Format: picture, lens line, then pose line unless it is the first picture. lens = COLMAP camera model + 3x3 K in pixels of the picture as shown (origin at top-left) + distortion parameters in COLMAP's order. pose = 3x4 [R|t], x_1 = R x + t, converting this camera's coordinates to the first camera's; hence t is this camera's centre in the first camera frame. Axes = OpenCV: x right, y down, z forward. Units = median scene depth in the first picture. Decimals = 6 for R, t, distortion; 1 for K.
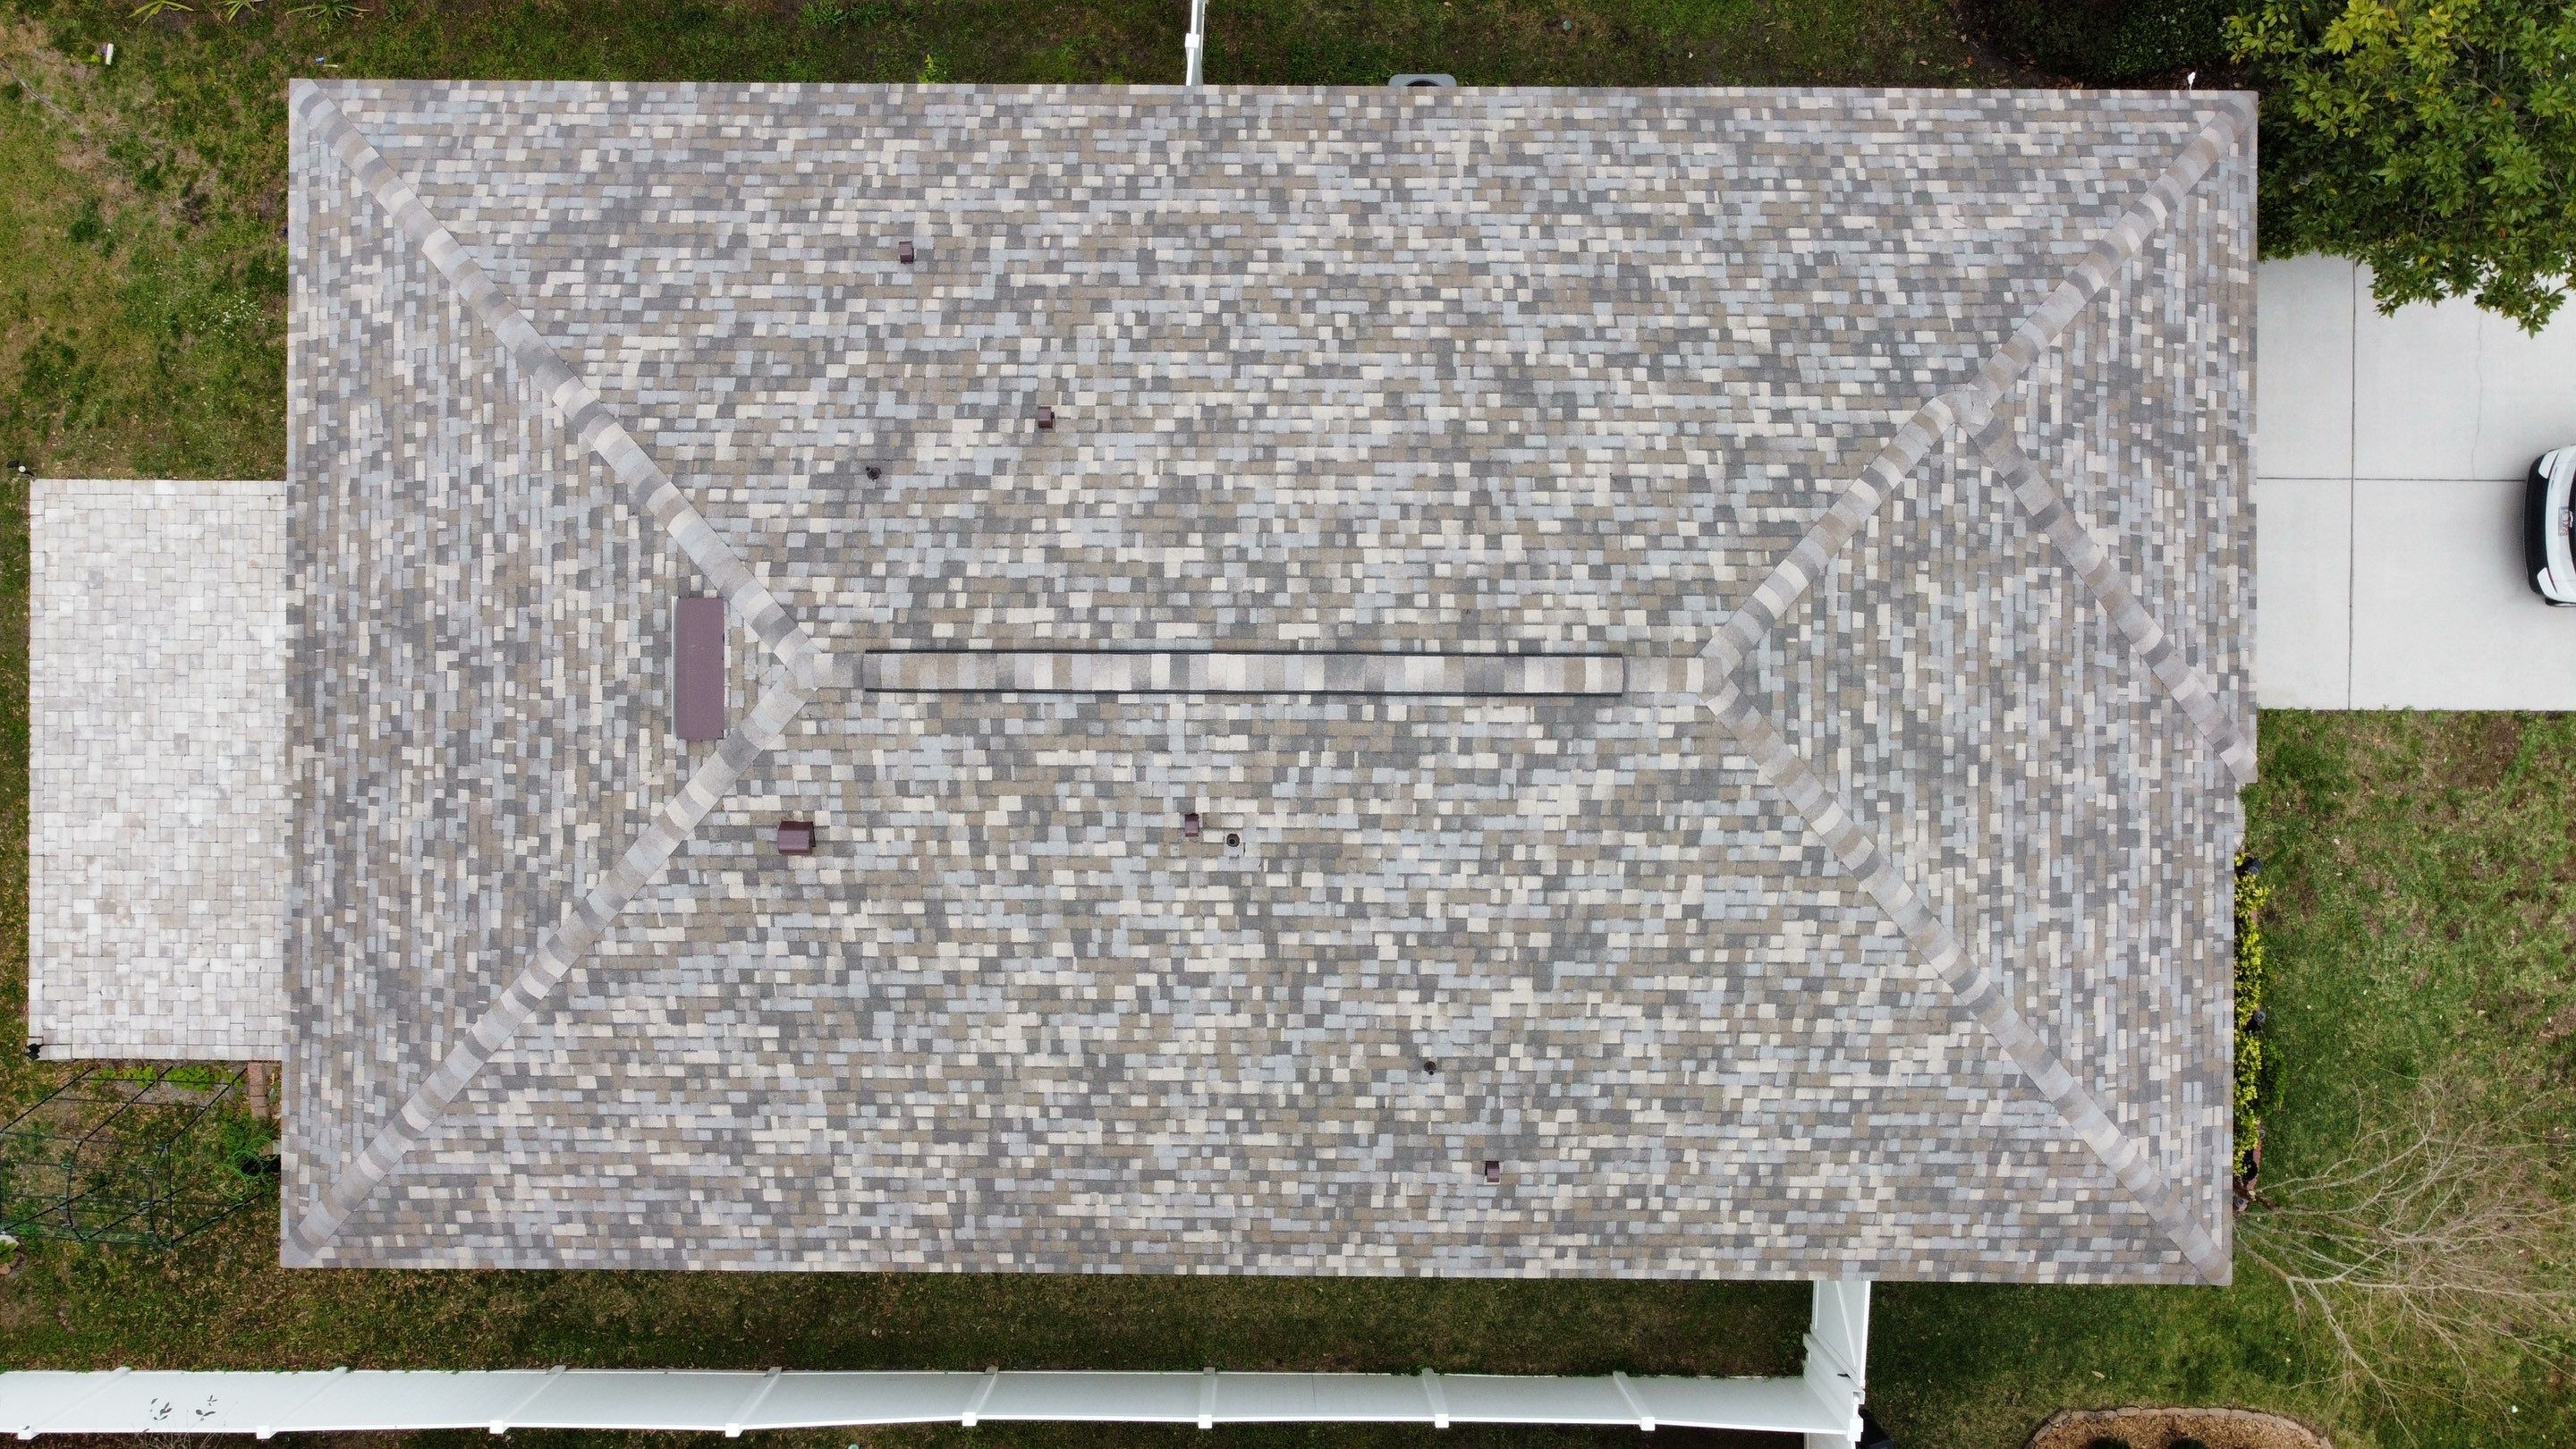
lens RADIAL K [[1937.6, 0, 1249.1], [0, 1937.6, 701.6], [0, 0, 1]] dist [0.014590, -0.056597]
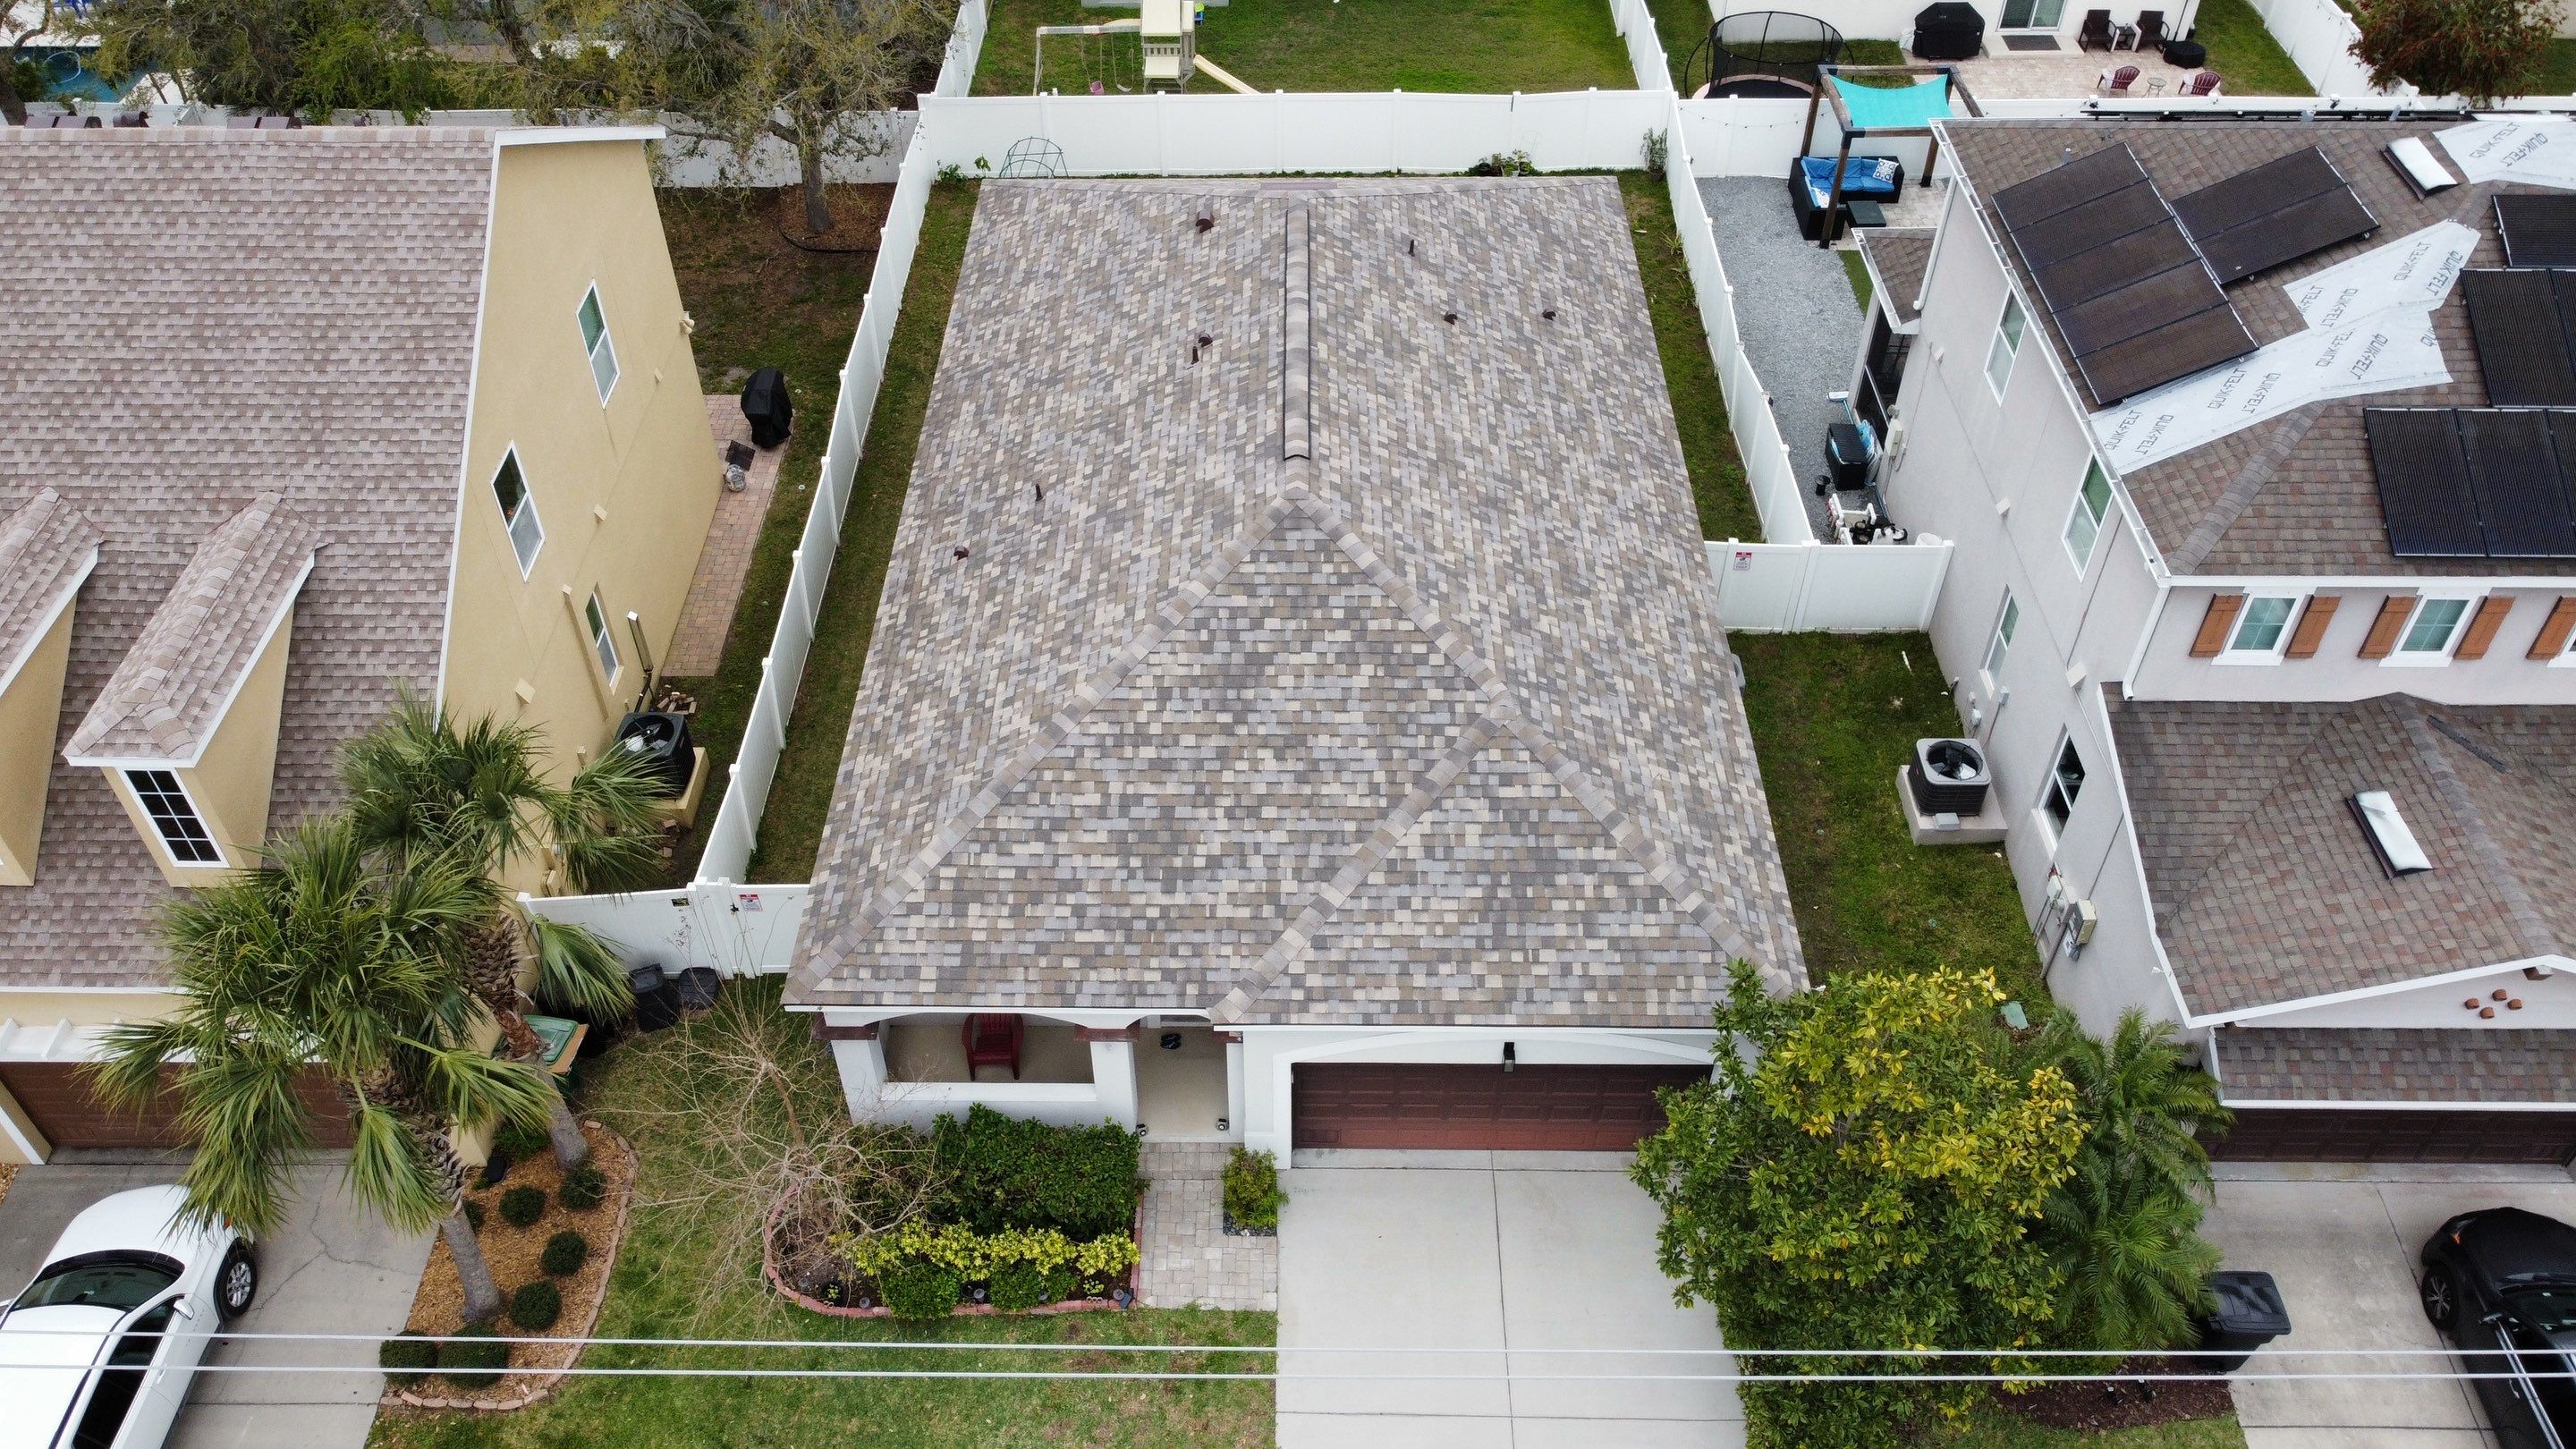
lens RADIAL K [[1951.4, 0, 1242.3], [0, 1951.4, 699.3], [0, 0, 1]] dist [0.001680, -0.040525]
pose [[-0.015790, 0.689365, -0.724242, 1.302547], [-0.999552, 0.007539, 0.028968, -0.012589], [0.025429, 0.724375, 0.688937, 0.070333]]
